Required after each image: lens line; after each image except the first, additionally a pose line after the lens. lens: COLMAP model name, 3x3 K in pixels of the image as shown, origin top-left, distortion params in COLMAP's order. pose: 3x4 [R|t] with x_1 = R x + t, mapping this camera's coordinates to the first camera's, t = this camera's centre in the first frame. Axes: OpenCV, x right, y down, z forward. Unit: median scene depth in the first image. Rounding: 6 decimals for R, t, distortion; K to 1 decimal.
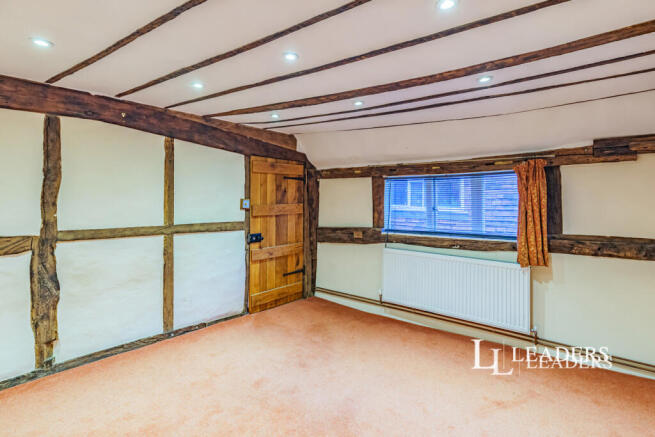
lens RADIAL K [[300.9, 0, 333.0], [0, 300.9, 190.6], [0, 0, 1]] dist [0.010578, -0.002382]
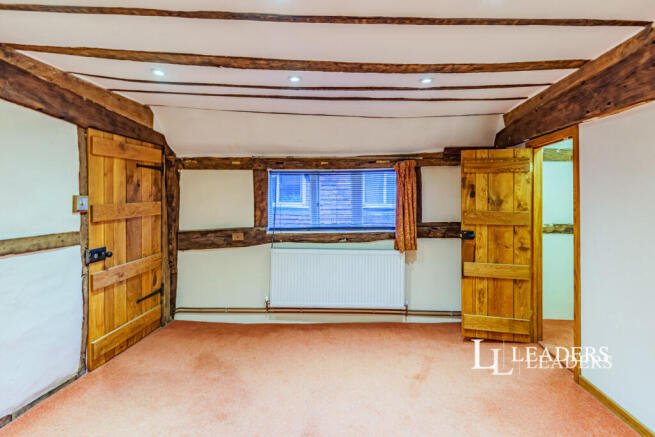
lens RADIAL K [[300.9, 0, 323.6], [0, 300.9, 196.3], [0, 0, 1]] dist [0.010578, -0.002382]
pose [[0.826108, -0.008000, 0.563455, -0.243594], [-0.010632, 0.999500, 0.029779, 0.004885], [-0.563412, -0.030591, 0.825610, 0.199541]]
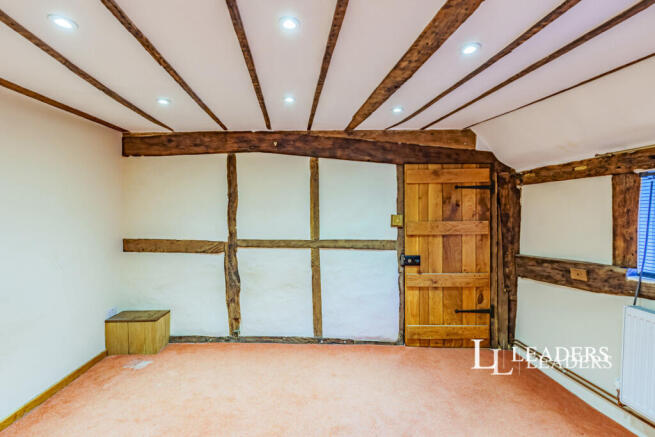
lens RADIAL K [[300.9, 0, 338.5], [0, 300.9, 220.7], [0, 0, 1]] dist [0.010578, -0.002382]
pose [[0.658157, 0.011854, -0.752787, 0.273374], [0.025034, 0.998979, 0.037617, 0.007715], [0.752464, -0.043604, 0.657188, 0.315971]]
